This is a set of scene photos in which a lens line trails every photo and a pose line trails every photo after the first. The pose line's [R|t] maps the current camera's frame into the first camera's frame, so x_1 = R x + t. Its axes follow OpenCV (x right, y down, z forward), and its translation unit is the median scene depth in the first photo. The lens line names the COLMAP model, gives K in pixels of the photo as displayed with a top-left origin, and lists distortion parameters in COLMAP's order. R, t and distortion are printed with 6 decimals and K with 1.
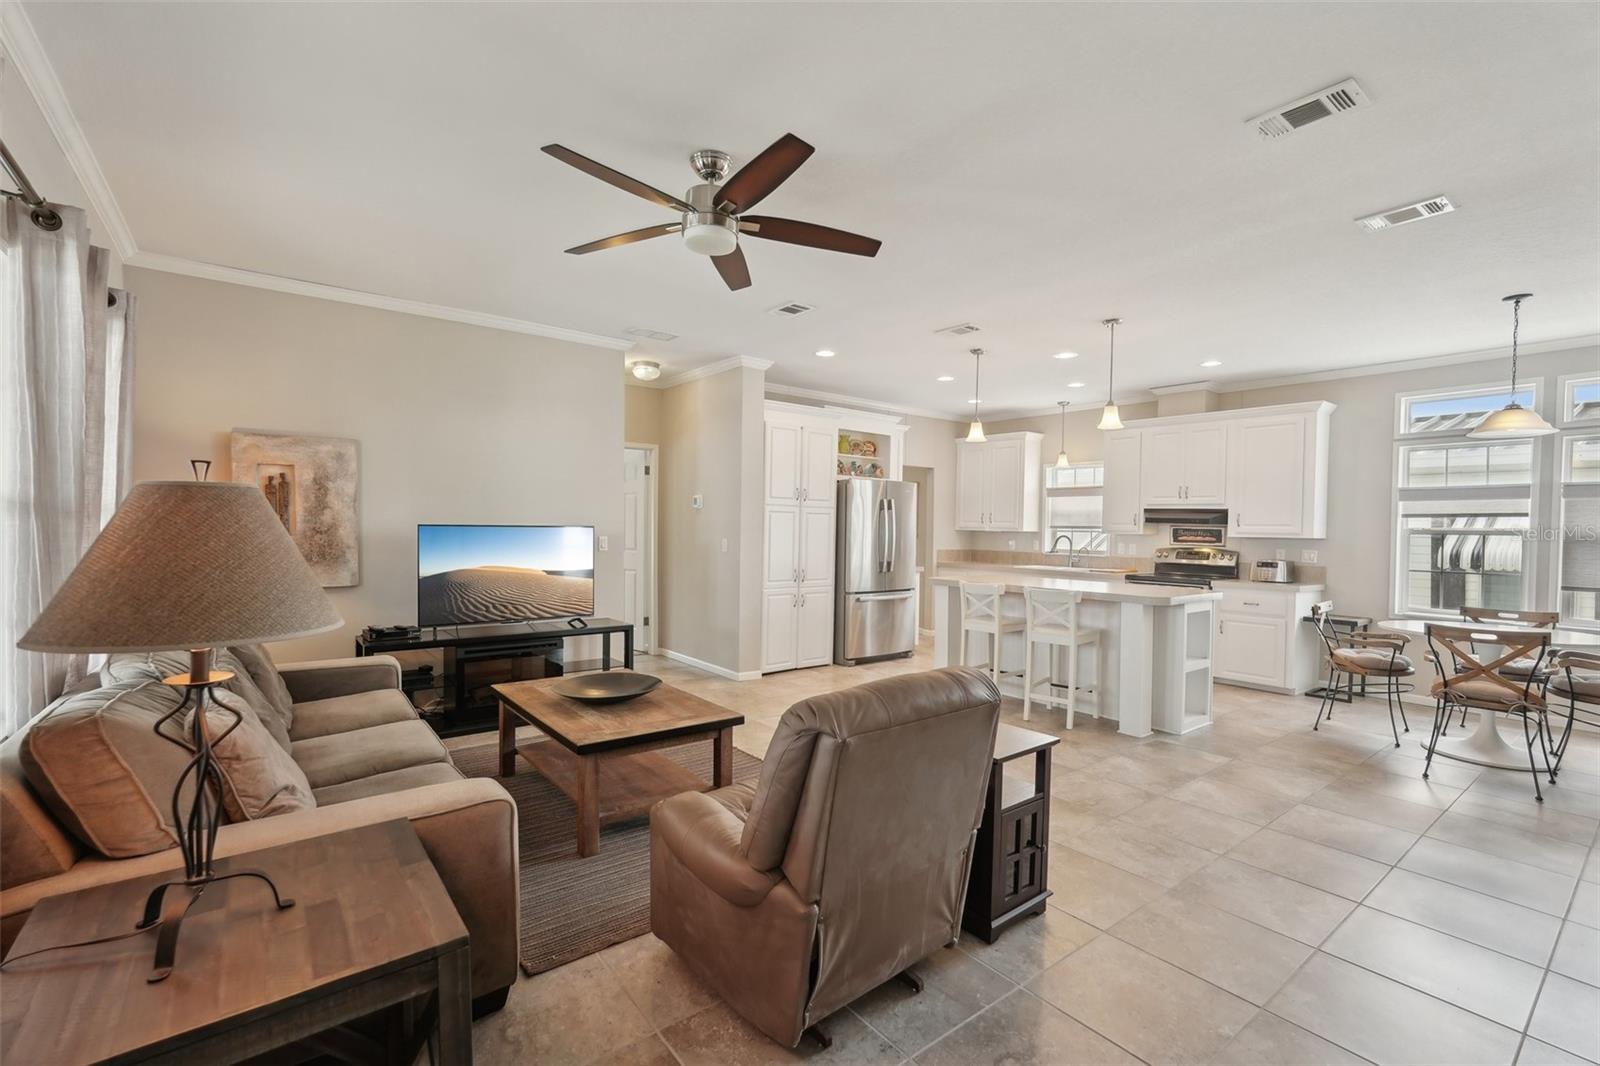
lens RADIAL K [[706.3, 0, 800.1], [0, 706.3, 536.9], [0, 0, 1]] dist [-0.015228, 0.006535]
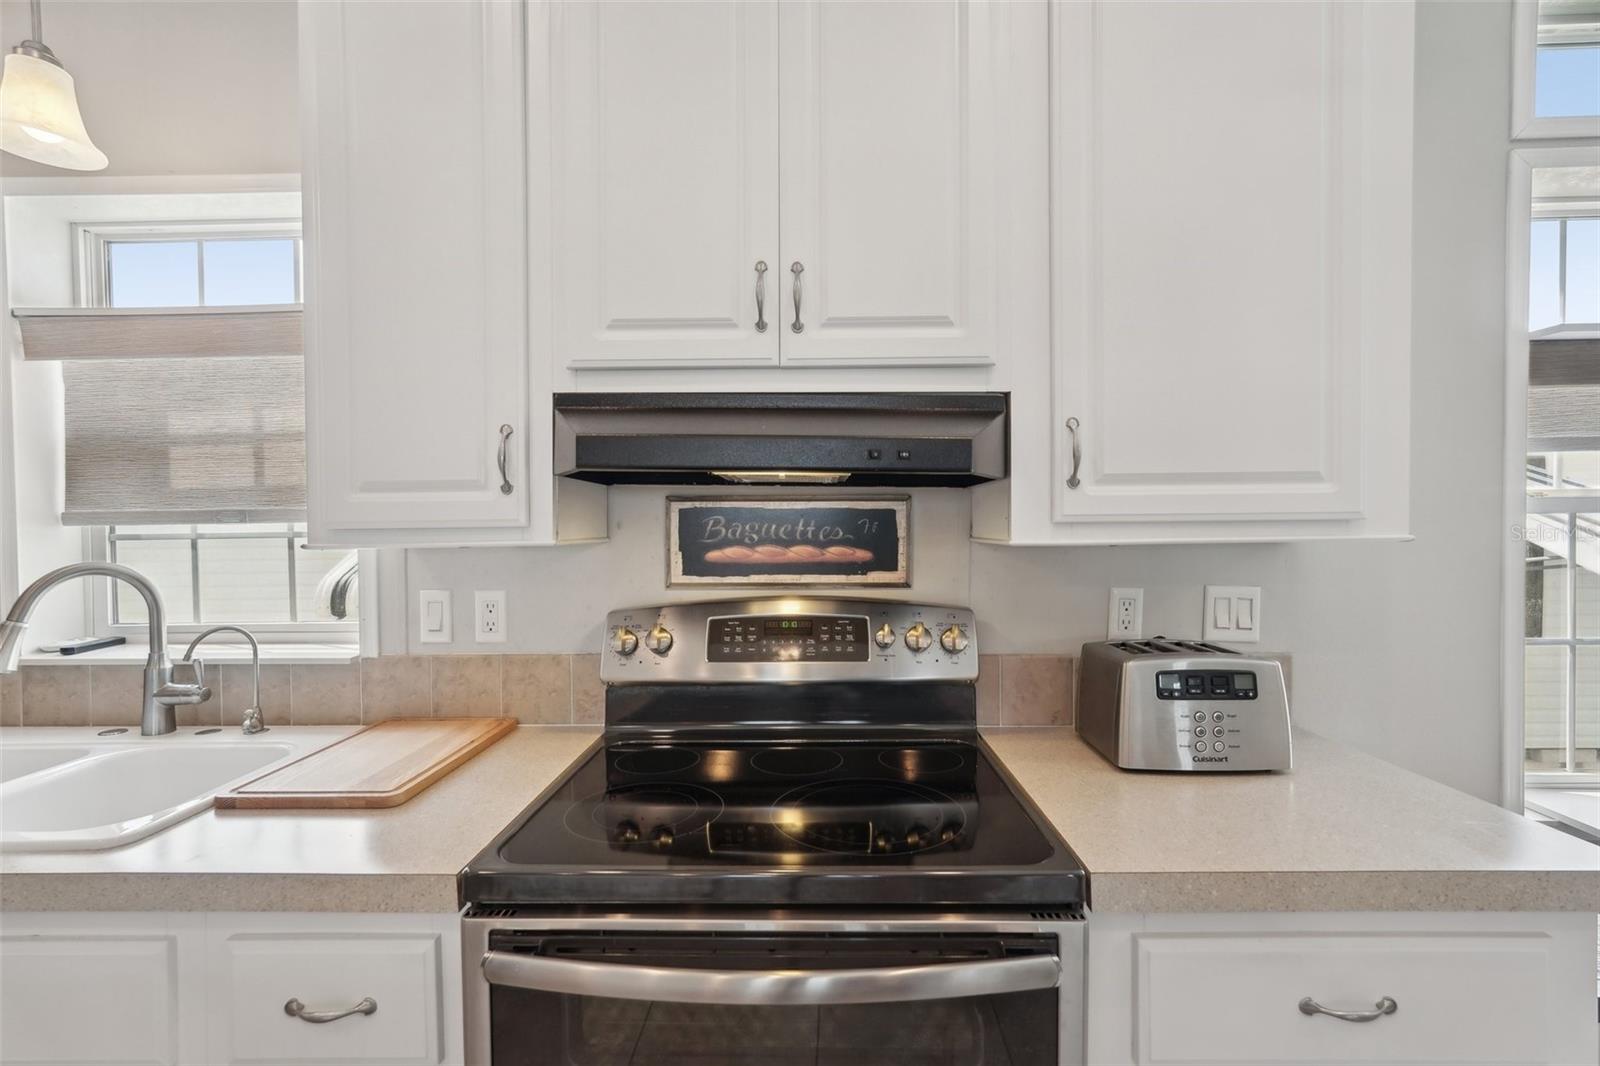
lens RADIAL K [[706.3, 0, 800.1], [0, 706.3, 536.9], [0, 0, 1]] dist [-0.015228, 0.006535]
pose [[0.630427, -0.037465, 0.775344, 0.430204], [0.032987, 0.999225, 0.021462, -0.008008], [-0.775548, 0.012046, 0.631174, 0.928071]]
